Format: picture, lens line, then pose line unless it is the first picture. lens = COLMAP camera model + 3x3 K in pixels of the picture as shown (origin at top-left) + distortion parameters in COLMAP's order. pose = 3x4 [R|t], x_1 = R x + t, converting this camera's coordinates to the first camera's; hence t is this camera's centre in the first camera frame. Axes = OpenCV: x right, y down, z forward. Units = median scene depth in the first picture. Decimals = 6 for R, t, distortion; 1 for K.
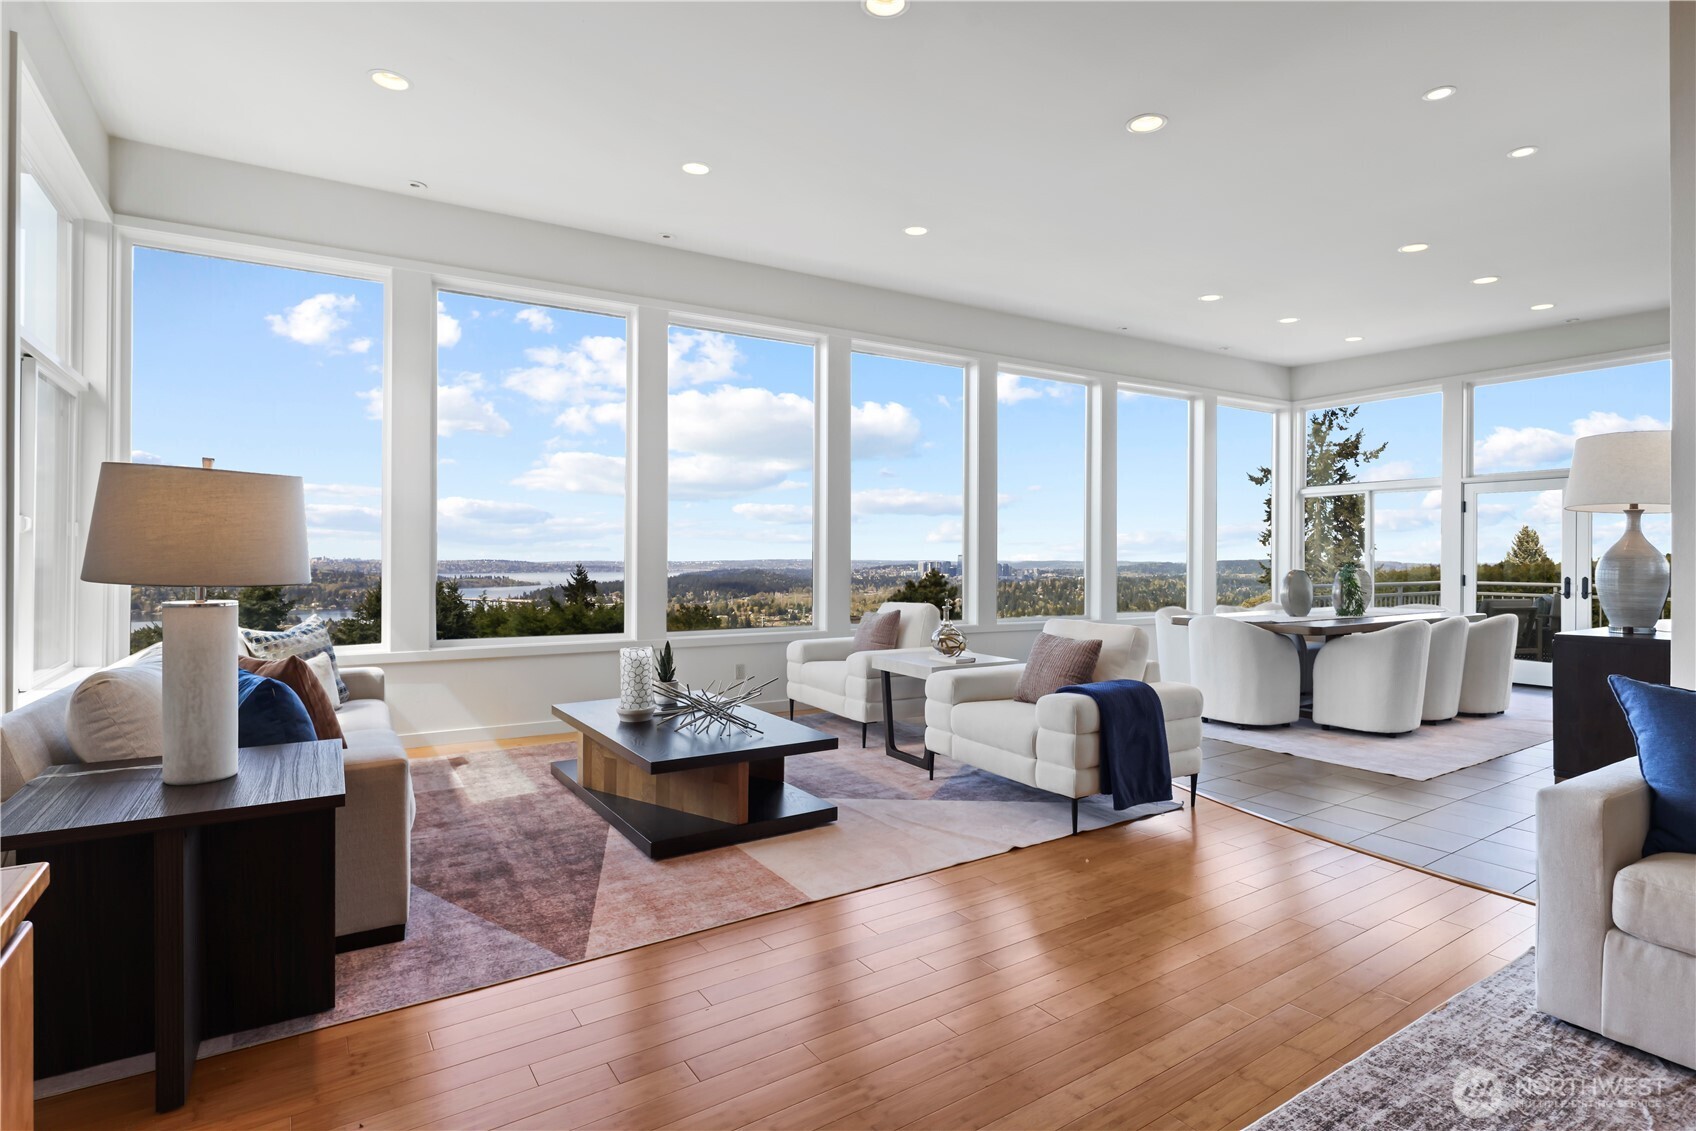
lens RADIAL K [[828.1, 0, 848.0], [0, 828.1, 565.5], [0, 0, 1]] dist [-0.000159, -0.000370]
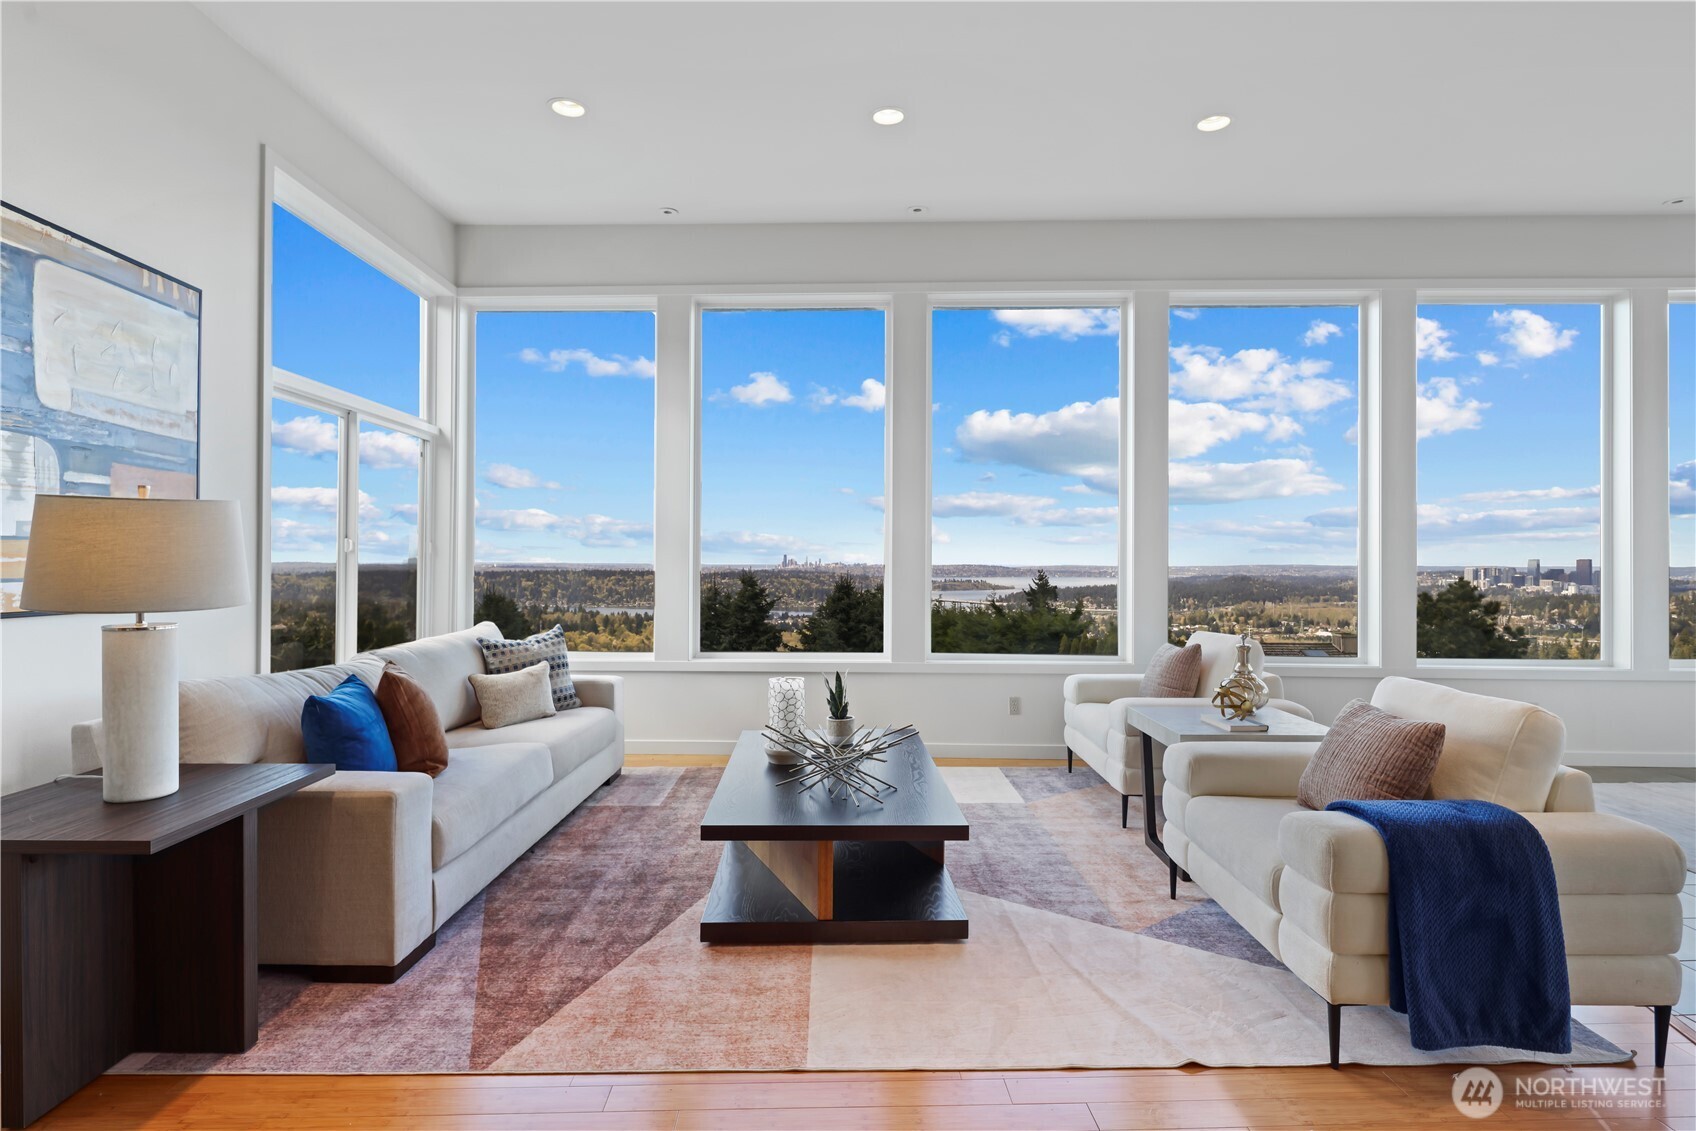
lens RADIAL K [[828.1, 0, 848.0], [0, 828.1, 565.5], [0, 0, 1]] dist [-0.000159, -0.000370]
pose [[0.849785, 0.001530, -0.527127, 0.288135], [-0.004782, 0.999977, -0.004807, -0.016586], [0.527107, 0.006605, 0.849773, 0.333052]]
